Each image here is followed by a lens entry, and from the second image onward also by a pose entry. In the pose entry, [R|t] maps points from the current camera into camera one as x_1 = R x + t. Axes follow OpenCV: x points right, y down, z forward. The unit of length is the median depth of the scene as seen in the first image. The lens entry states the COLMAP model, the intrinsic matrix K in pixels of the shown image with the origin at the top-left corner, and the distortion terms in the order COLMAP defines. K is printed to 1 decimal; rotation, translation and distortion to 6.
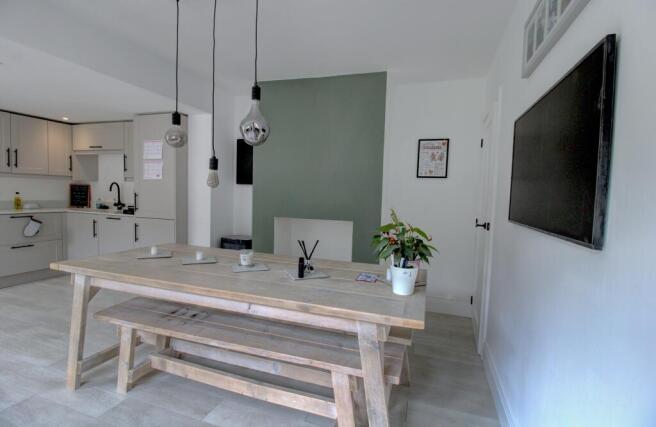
lens RADIAL K [[320.4, 0, 327.5], [0, 320.4, 212.8], [0, 0, 1]] dist [-0.001031, -0.000168]
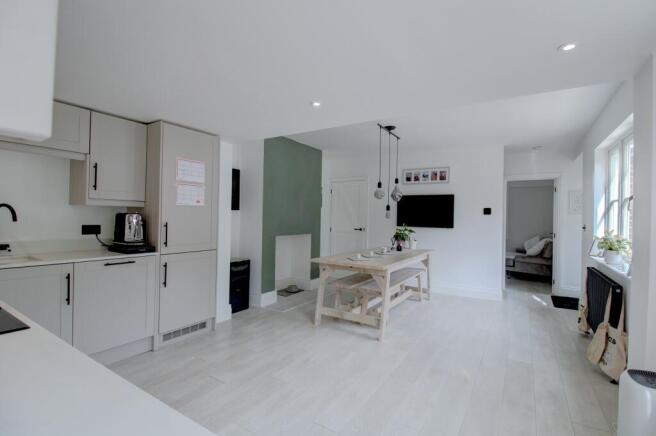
lens RADIAL K [[309.2, 0, 327.2], [0, 309.2, 217.3], [0, 0, 1]] dist [-0.004625, -0.000084]
pose [[0.245222, -0.029122, 0.969030, -1.251623], [0.045151, 0.998807, 0.018591, -0.073100], [-0.968415, 0.039194, 0.246244, 0.456175]]
